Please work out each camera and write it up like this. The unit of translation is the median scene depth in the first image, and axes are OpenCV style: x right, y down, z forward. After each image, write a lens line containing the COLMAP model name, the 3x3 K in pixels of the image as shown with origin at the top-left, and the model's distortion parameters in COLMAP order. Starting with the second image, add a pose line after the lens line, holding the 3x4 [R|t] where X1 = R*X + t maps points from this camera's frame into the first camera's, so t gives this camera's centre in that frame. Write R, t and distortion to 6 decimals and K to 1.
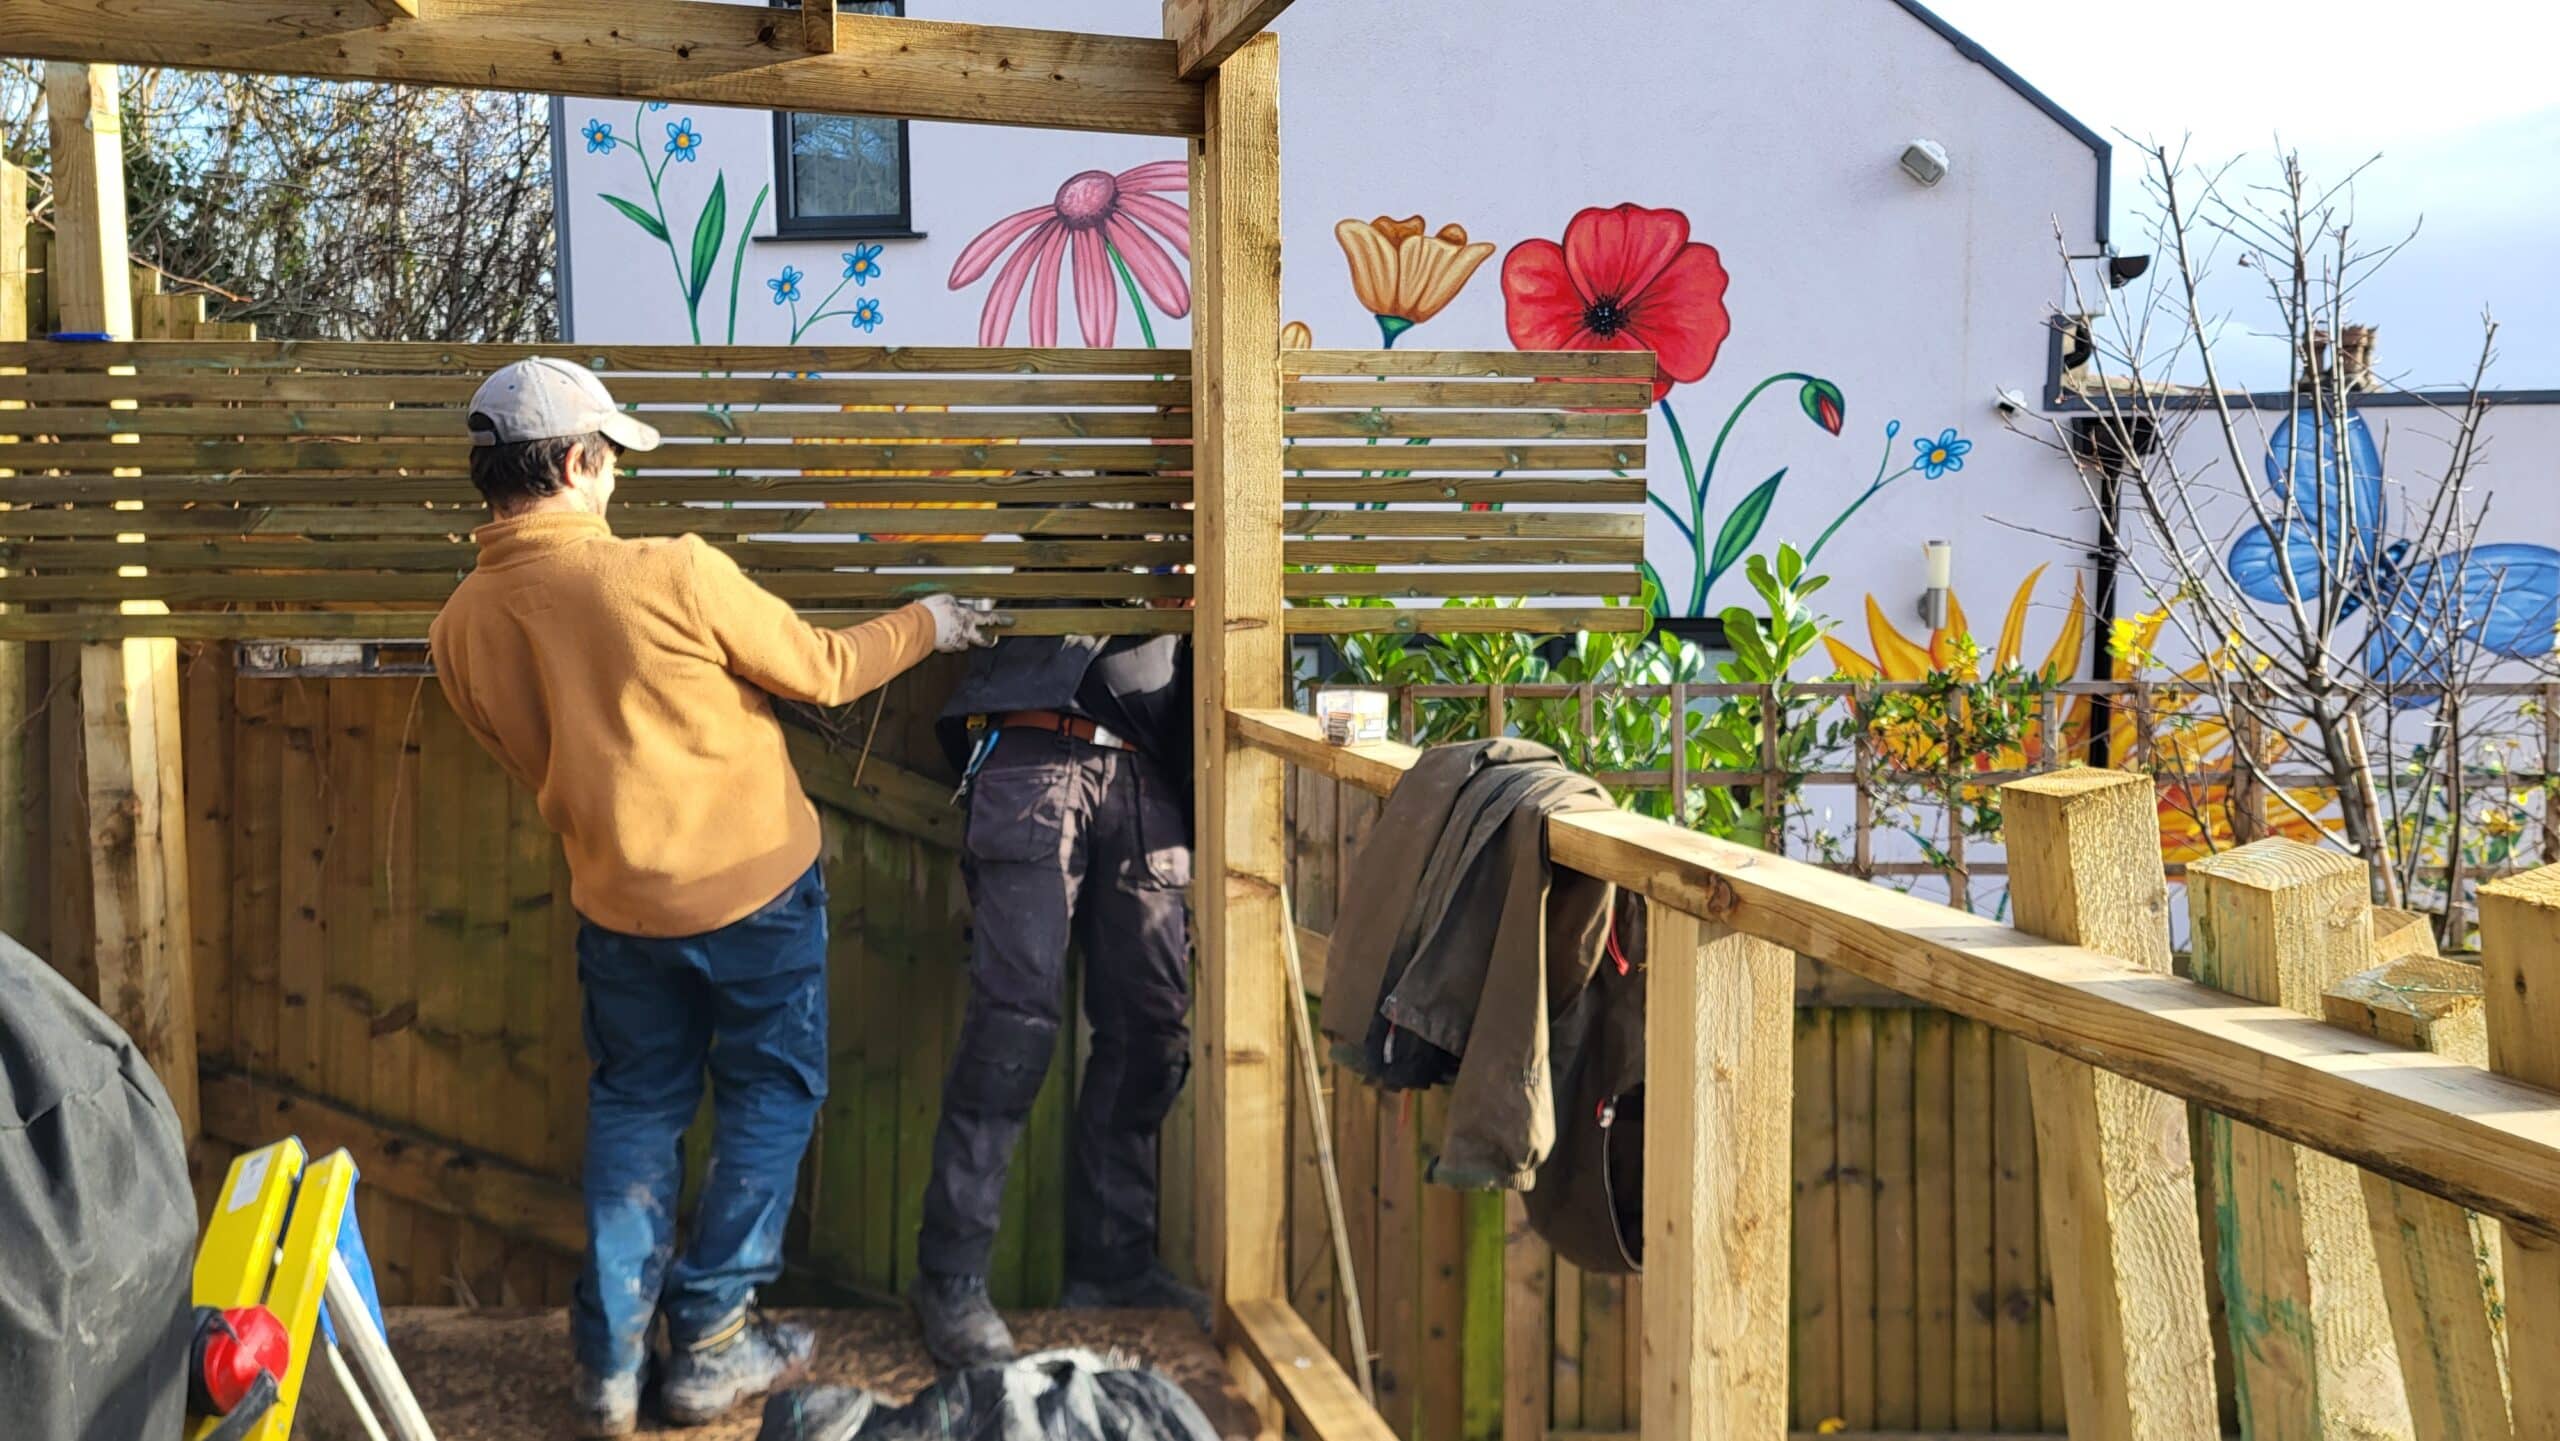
lens RADIAL K [[1917.5, 0, 1267.5], [0, 1917.5, 728.8], [0, 0, 1]] dist [0.071427, -0.052871]
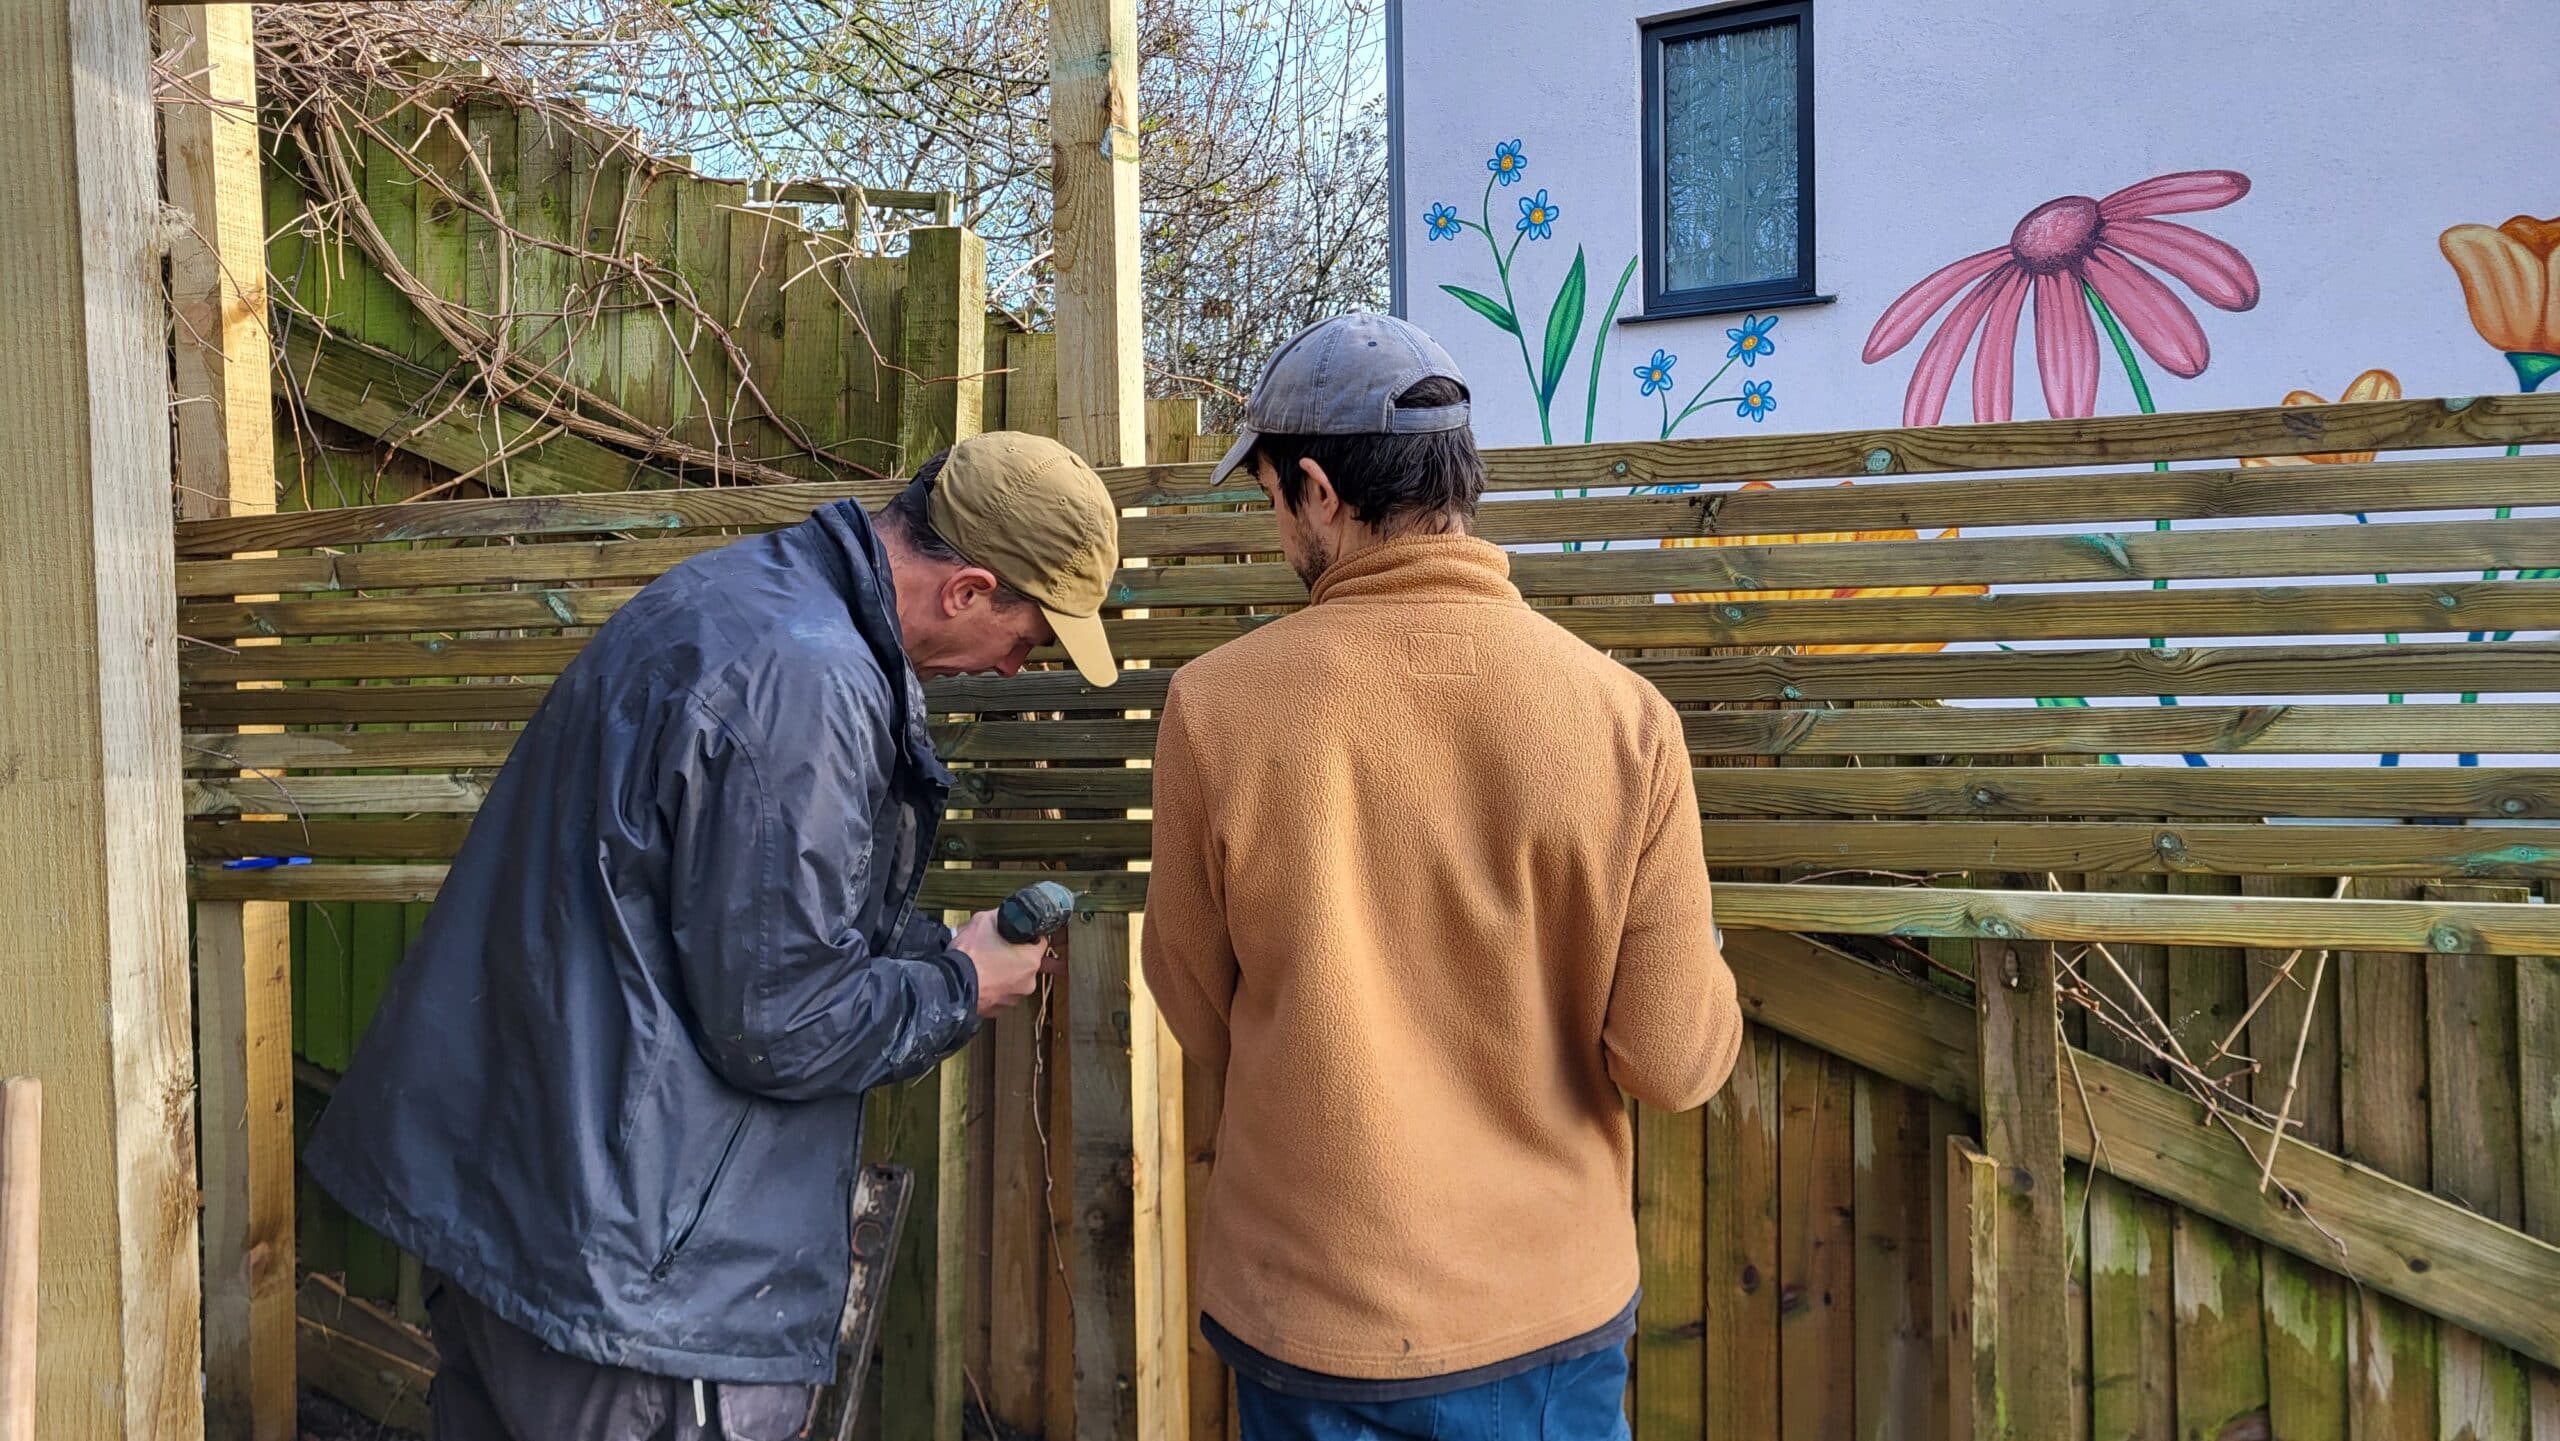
lens RADIAL K [[1917.5, 0, 1271.2], [0, 1917.5, 714.4], [0, 0, 1]] dist [0.071427, -0.052871]
pose [[0.944825, -0.003554, -0.327556, -0.138661], [-0.015457, 0.998344, -0.055418, -0.033318], [0.327210, 0.057424, 0.943205, 0.169623]]
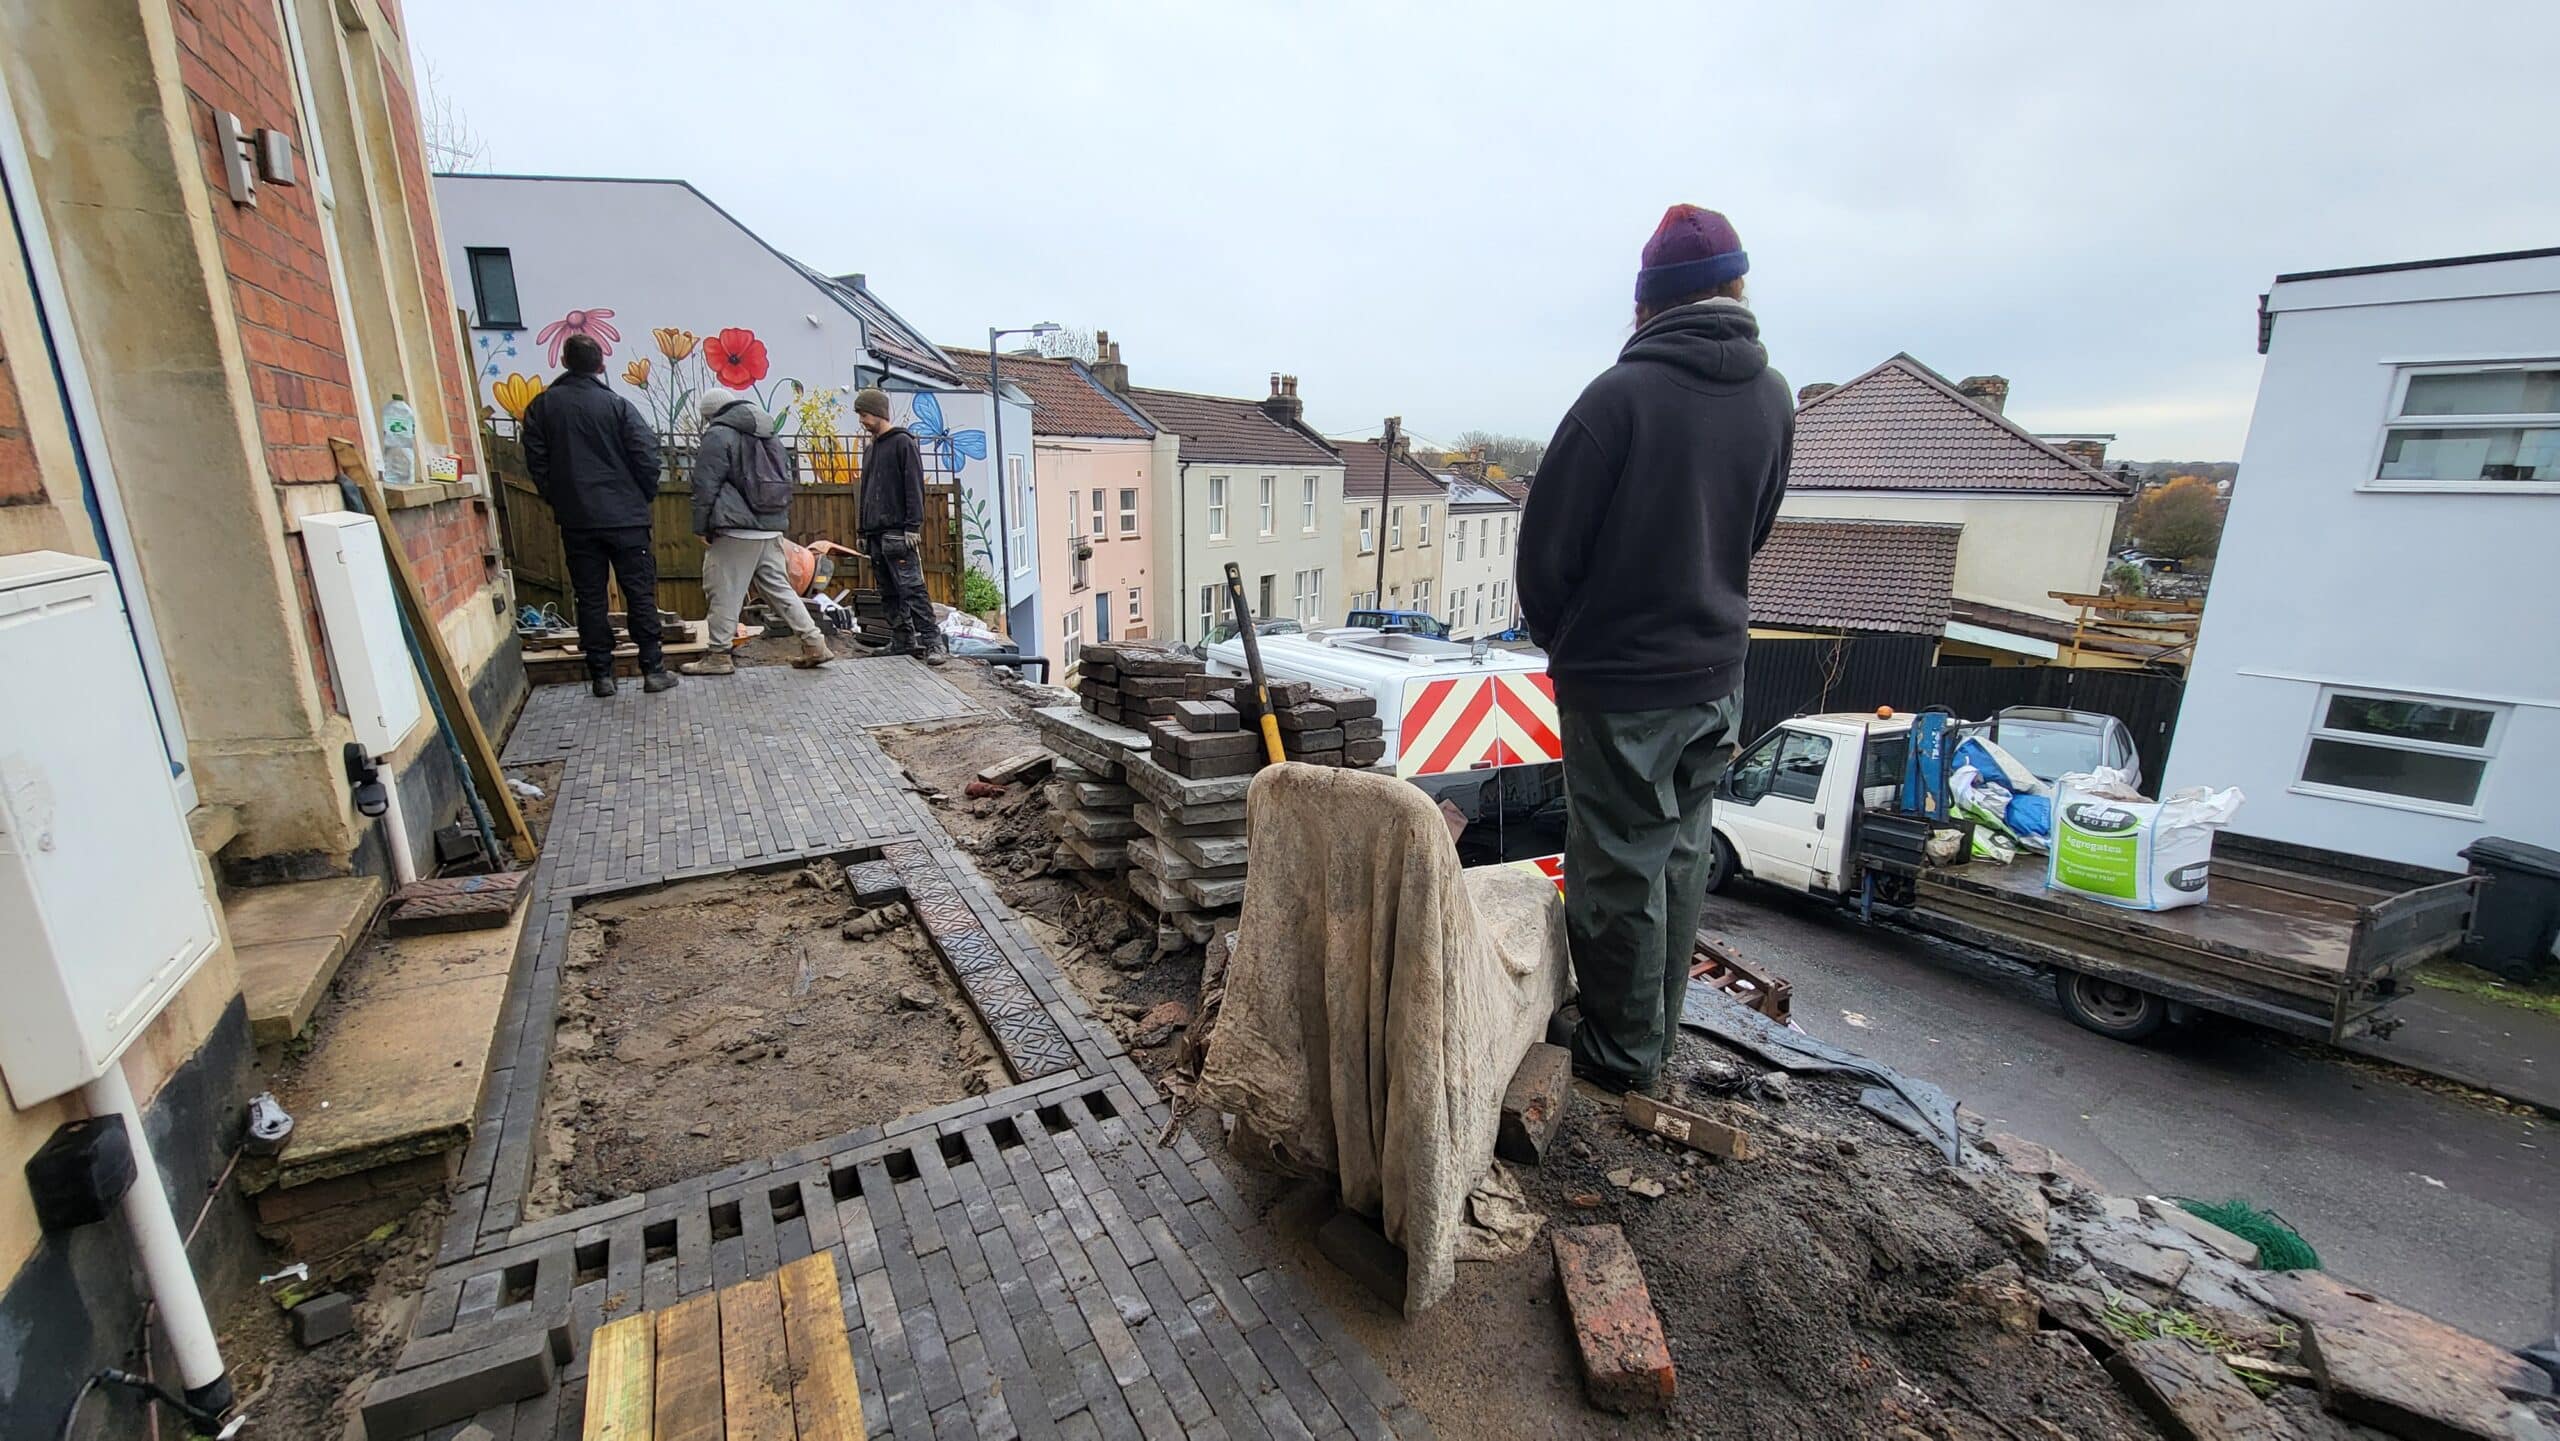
lens RADIAL K [[1005.4, 0, 1260.5], [0, 1005.4, 742.0], [0, 0, 1]] dist [0.002818, -0.001787]
pose [[0.977546, -0.043377, 0.206210, 0.703861], [0.010861, 0.987655, 0.156270, 0.204677], [-0.210443, -0.150522, 0.965949, -1.116049]]
